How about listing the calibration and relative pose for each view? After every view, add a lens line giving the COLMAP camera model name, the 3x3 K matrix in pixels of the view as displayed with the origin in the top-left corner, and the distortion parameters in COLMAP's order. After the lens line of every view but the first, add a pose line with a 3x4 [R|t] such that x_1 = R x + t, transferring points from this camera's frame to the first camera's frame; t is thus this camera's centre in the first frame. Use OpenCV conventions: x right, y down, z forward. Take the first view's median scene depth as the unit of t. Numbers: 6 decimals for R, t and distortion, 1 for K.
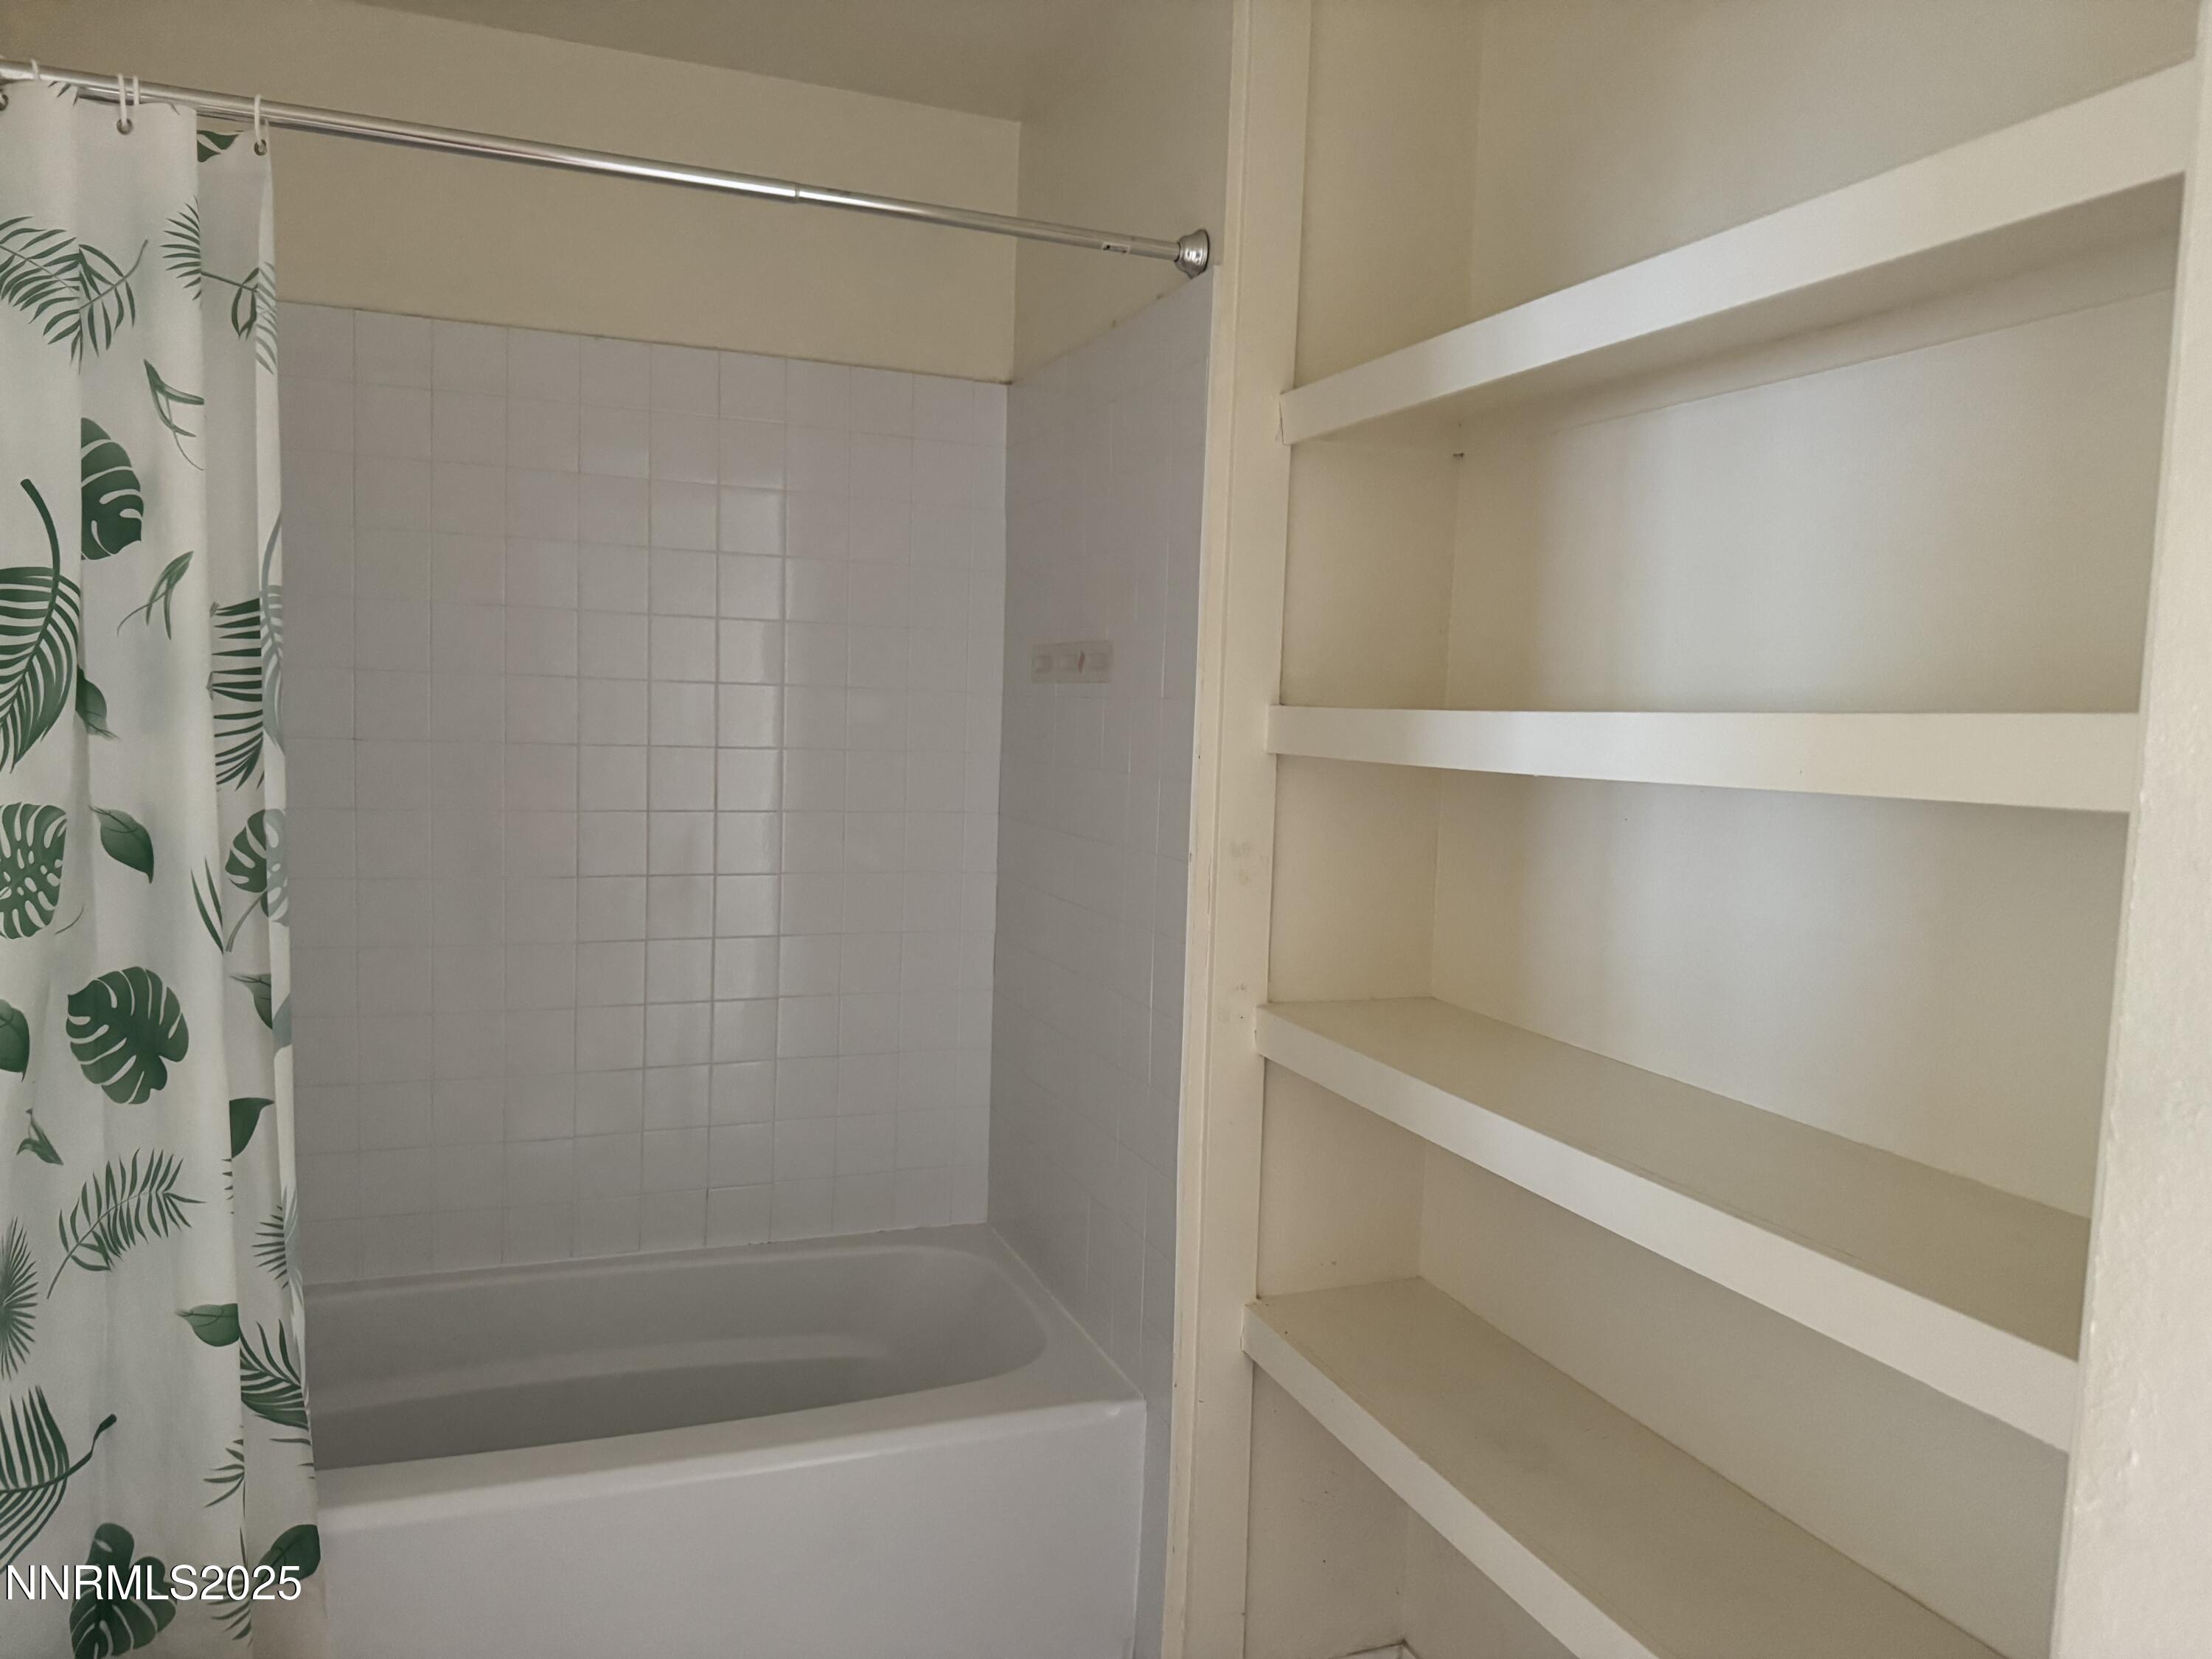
lens RADIAL K [[1557.9, 0, 1111.6], [0, 1557.9, 827.3], [0, 0, 1]] dist [-0.005286, -0.012051]
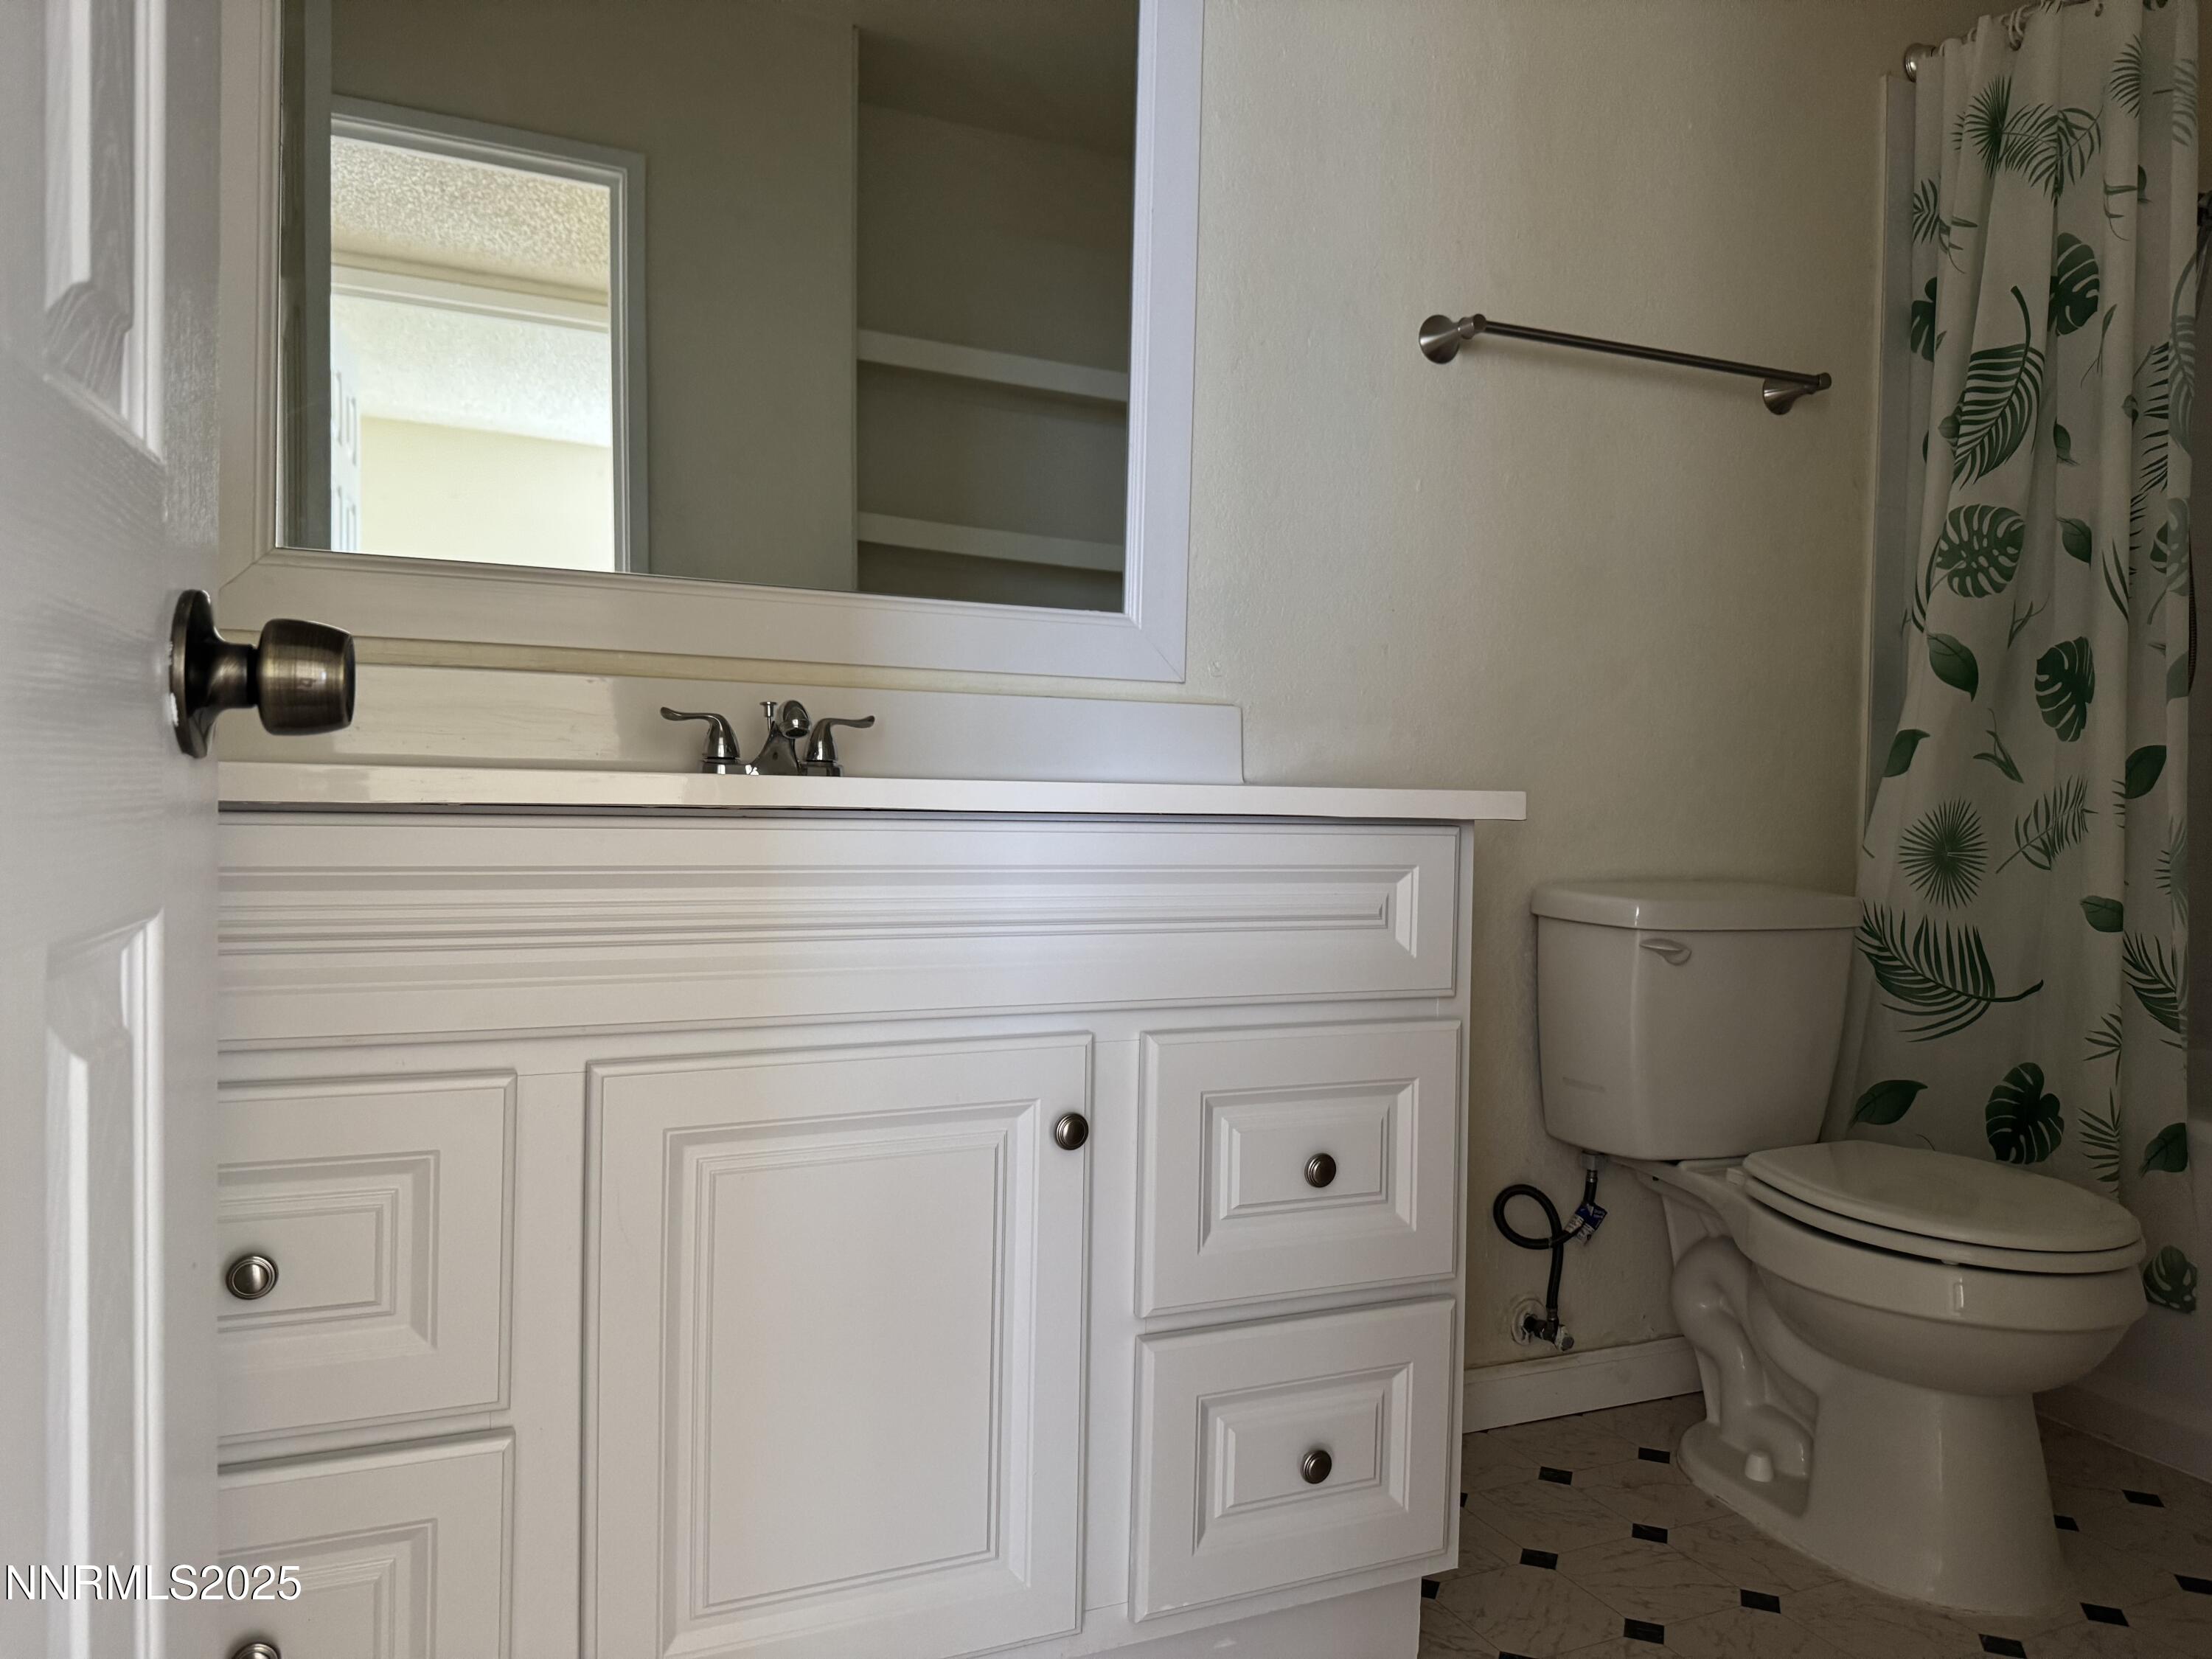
lens RADIAL K [[1557.9, 0, 1111.6], [0, 1557.9, 827.3], [0, 0, 1]] dist [-0.005286, -0.012051]
pose [[0.058173, 0.001377, -0.998306, 0.659567], [-0.096835, 0.995291, -0.004270, 0.347541], [0.993599, 0.096919, 0.058032, 0.126658]]
